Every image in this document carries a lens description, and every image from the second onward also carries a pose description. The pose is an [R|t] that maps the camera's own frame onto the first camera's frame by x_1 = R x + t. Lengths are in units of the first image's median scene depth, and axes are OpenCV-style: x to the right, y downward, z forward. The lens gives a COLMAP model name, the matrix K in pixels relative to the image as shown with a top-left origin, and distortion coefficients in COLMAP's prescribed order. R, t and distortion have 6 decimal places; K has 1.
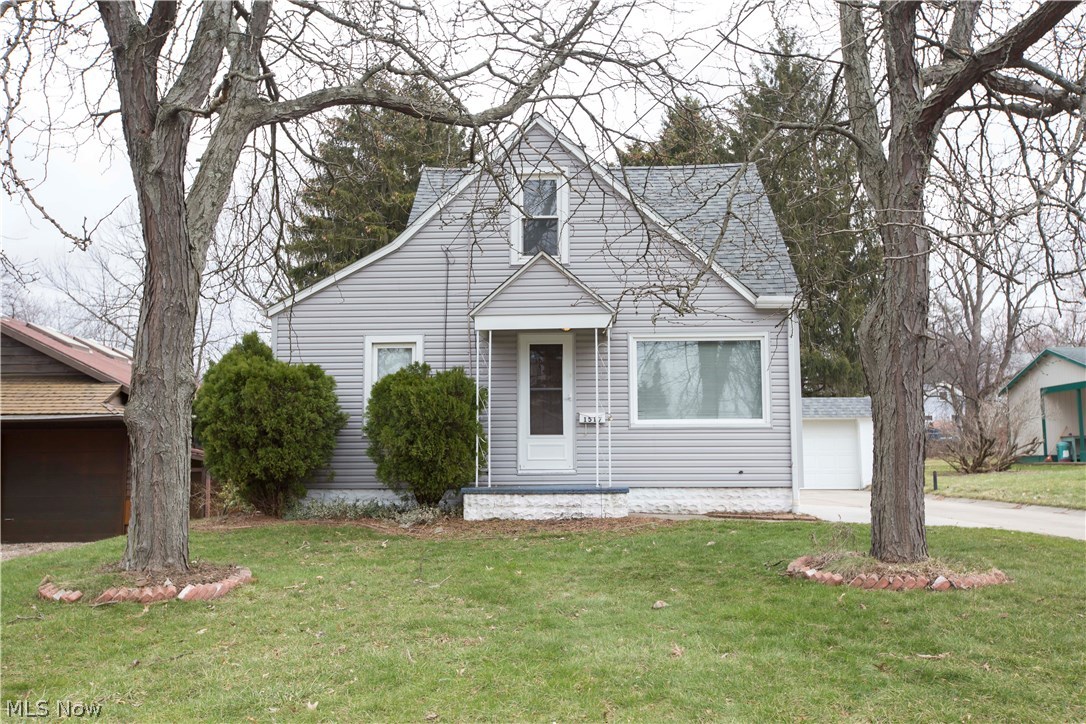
lens RADIAL K [[1027.0, 0, 544.1], [0, 1027.0, 360.1], [0, 0, 1]] dist [0.061595, 0.000000]
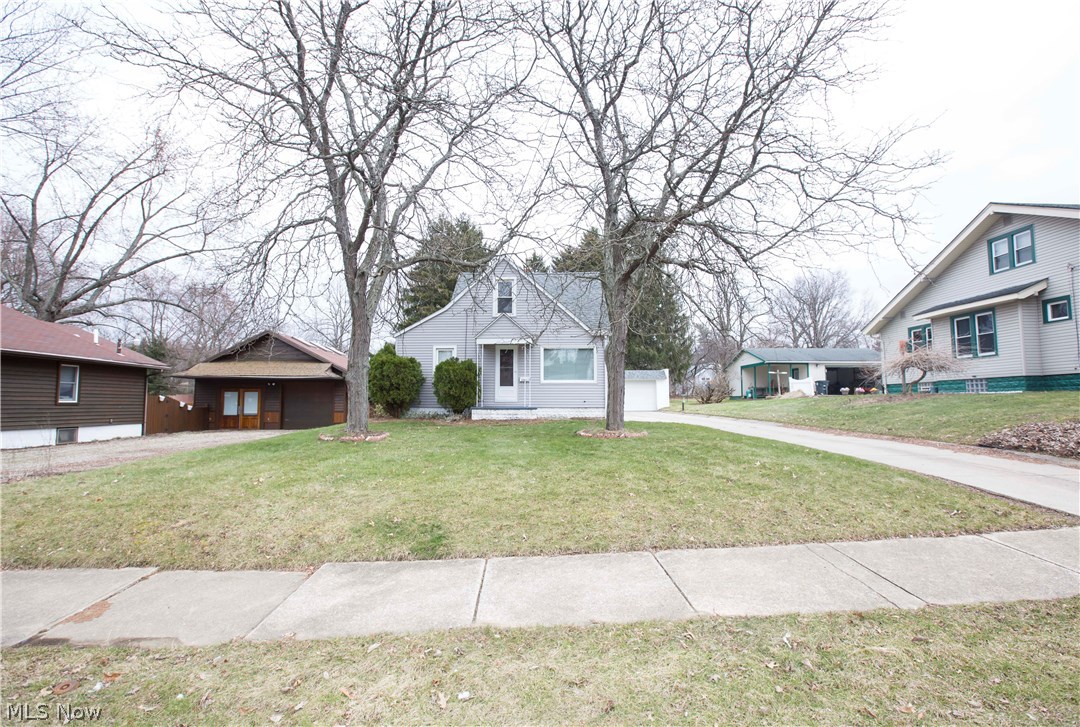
lens RADIAL K [[499.7, 0, 530.8], [0, 499.7, 362.1], [0, 0, 1]] dist [-0.031785, 0.001393]
pose [[0.999947, 0.005810, 0.008454, 0.056163], [-0.006010, 0.999696, 0.023906, -0.016066], [-0.008313, -0.023955, 0.999678, -0.222293]]
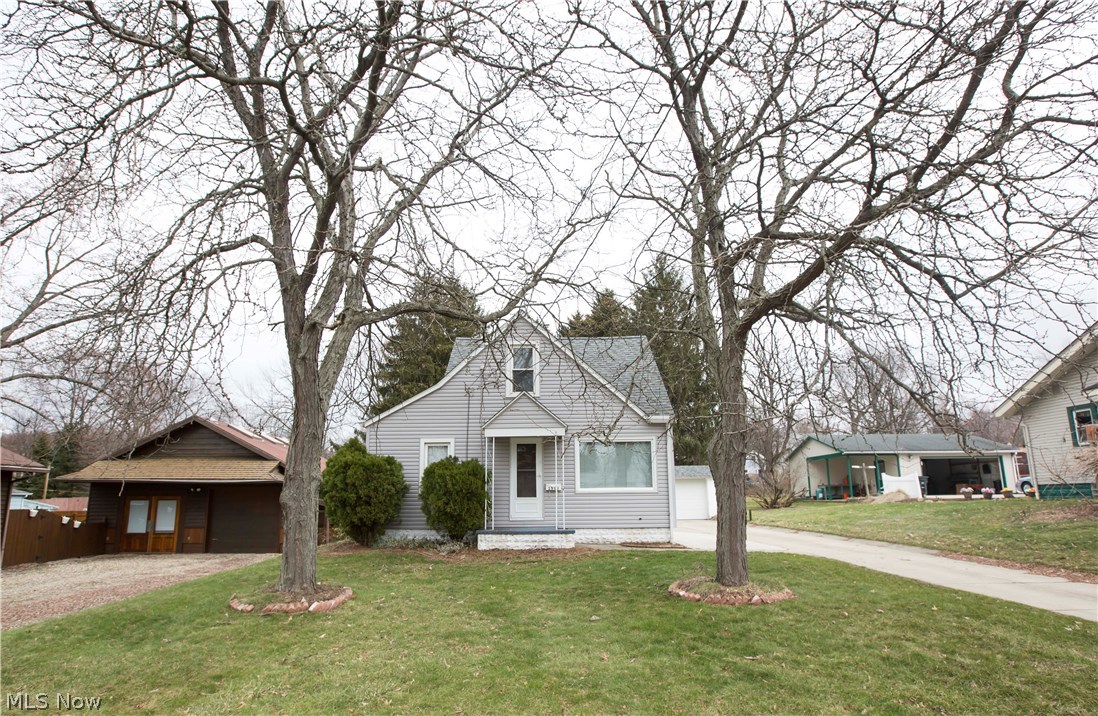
lens RADIAL K [[597.5, 0, 537.3], [0, 597.5, 393.0], [0, 0, 1]] dist [-0.038387, 0.001419]
pose [[0.999781, 0.001440, 0.020865, -0.000851], [0.000117, 0.997225, -0.074450, -0.028273], [-0.020914, 0.074437, 0.997006, 0.002993]]
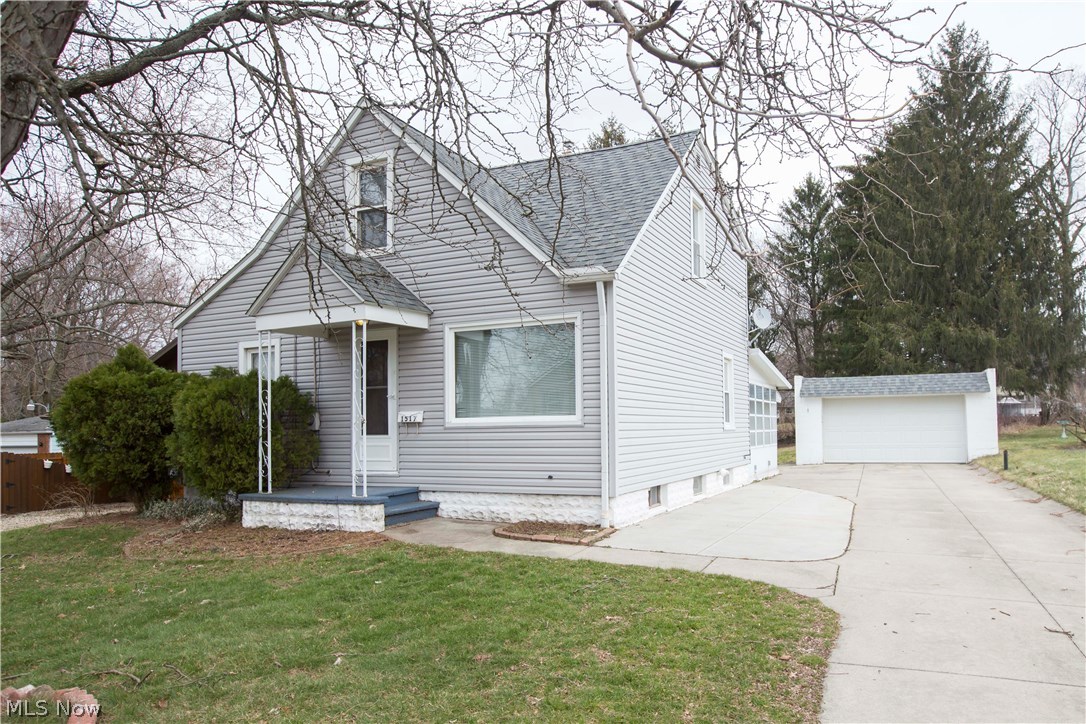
lens RADIAL K [[722.0, 0, 569.5], [0, 722.0, 407.8], [0, 0, 1]] dist [-0.004580, 0.000257]
pose [[0.928332, -0.021011, -0.371159, 0.467572], [0.048633, 0.996685, 0.065218, 0.013160], [0.368558, -0.078595, 0.926276, 0.487278]]
